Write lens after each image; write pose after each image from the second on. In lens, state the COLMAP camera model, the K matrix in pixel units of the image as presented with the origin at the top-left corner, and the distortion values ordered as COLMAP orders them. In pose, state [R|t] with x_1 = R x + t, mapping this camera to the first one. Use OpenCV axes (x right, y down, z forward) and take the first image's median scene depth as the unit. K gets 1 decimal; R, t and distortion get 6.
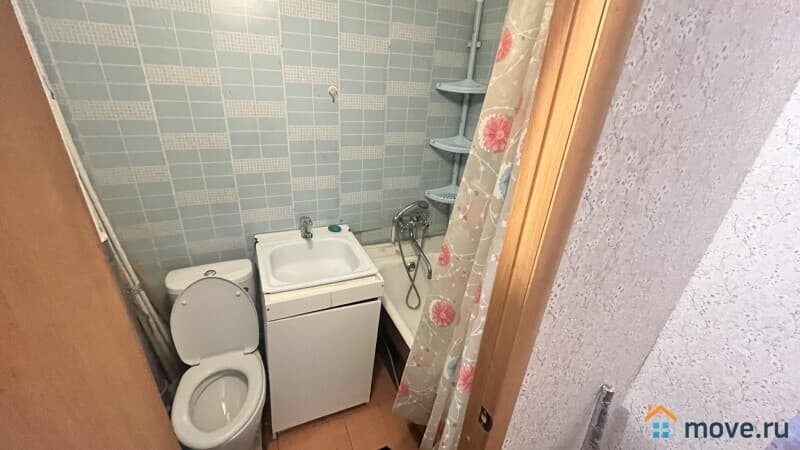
lens RADIAL K [[323.1, 0, 401.3], [0, 323.1, 232.0], [0, 0, 1]] dist [-0.004106, 0.000106]
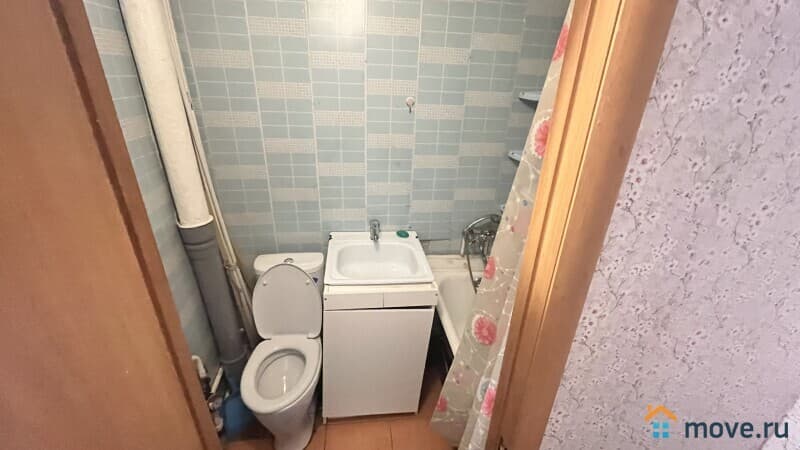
lens RADIAL K [[323.1, 0, 396.5], [0, 323.1, 231.4], [0, 0, 1]] dist [-0.004106, 0.000106]
pose [[0.952651, 0.096491, -0.288349, 0.100825], [-0.109011, 0.993656, -0.027643, 0.016503], [0.283852, 0.057767, 0.957126, 0.012153]]
